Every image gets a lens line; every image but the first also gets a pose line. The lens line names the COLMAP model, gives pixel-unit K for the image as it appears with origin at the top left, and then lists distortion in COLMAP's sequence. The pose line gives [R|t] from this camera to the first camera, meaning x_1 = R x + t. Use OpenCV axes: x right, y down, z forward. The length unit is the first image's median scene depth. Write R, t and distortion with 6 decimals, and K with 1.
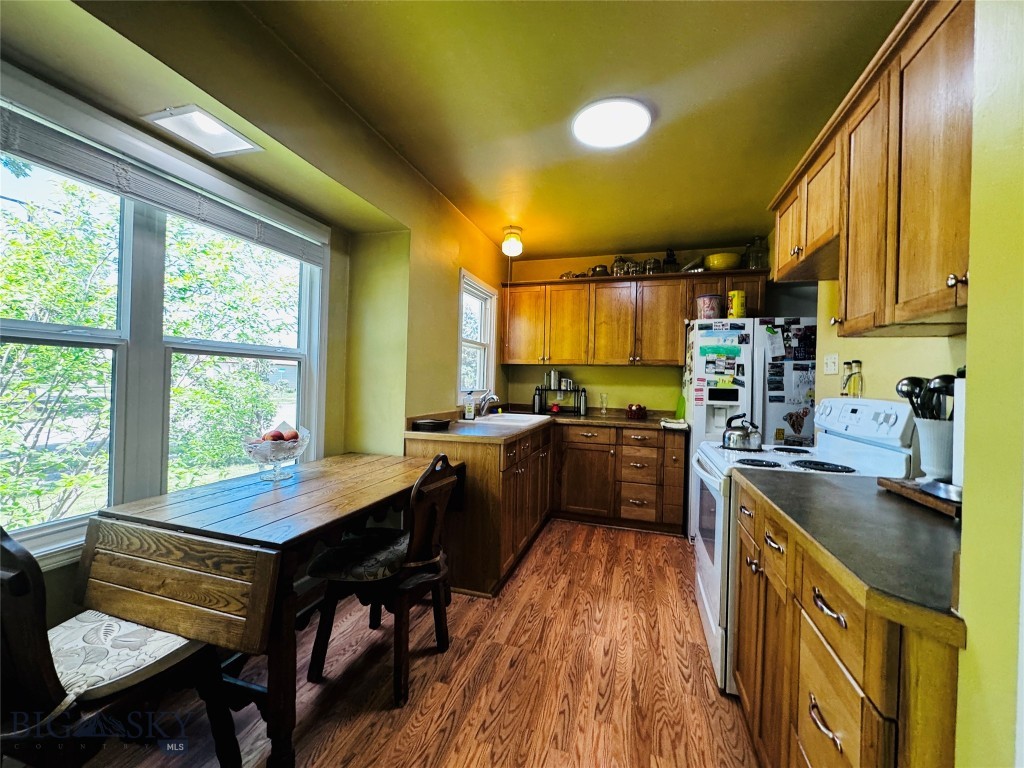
lens RADIAL K [[407.8, 0, 513.1], [0, 407.8, 382.2], [0, 0, 1]] dist [-0.003548, -0.000566]
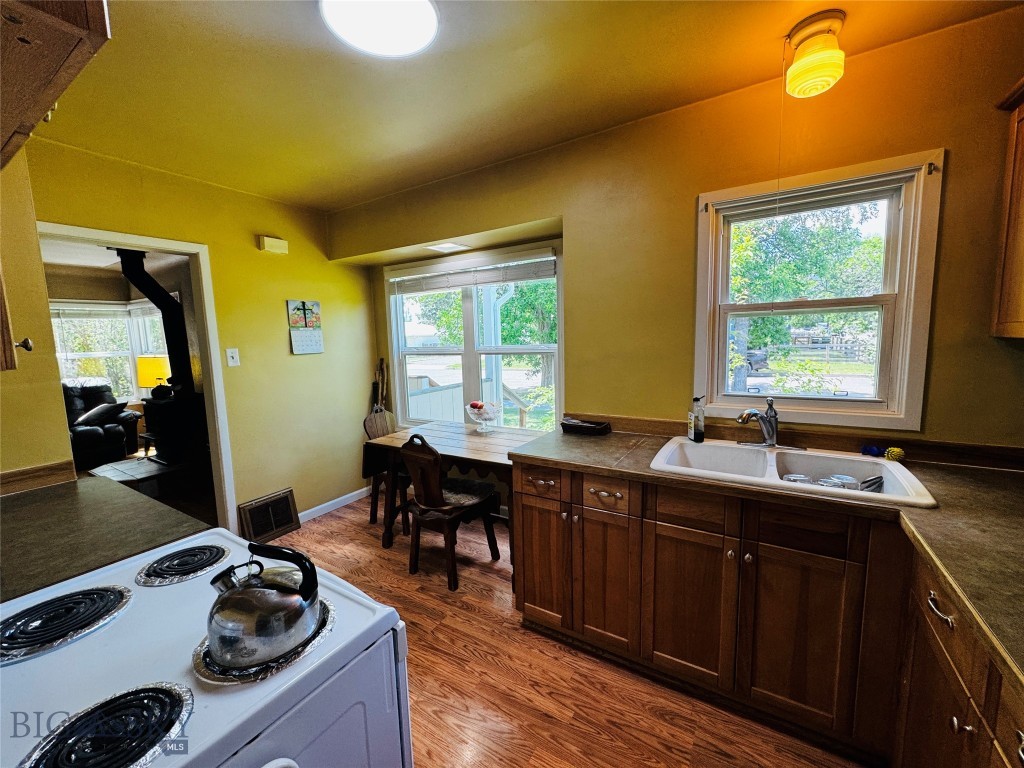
lens RADIAL K [[407.8, 0, 513.0], [0, 407.8, 383.4], [0, 0, 1]] dist [-0.003548, -0.000566]
pose [[-0.242558, 0.092393, -0.965727, 0.570376], [0.017559, 0.995710, 0.090851, -0.060418], [0.969978, 0.005079, -0.243140, 0.884793]]
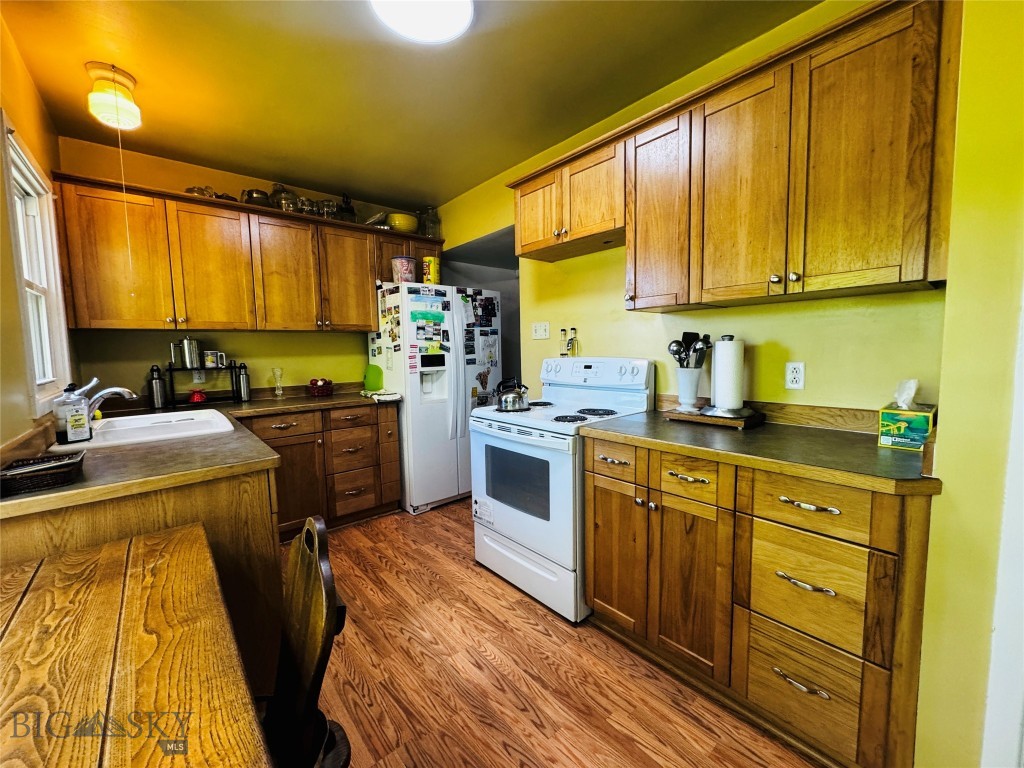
lens RADIAL K [[407.8, 0, 509.9], [0, 407.8, 383.7], [0, 0, 1]] dist [-0.003548, -0.000566]
pose [[0.528499, -0.107424, 0.842110, -0.238300], [0.032649, 0.993800, 0.106285, -0.013569], [-0.848306, -0.028678, 0.528730, 0.298959]]
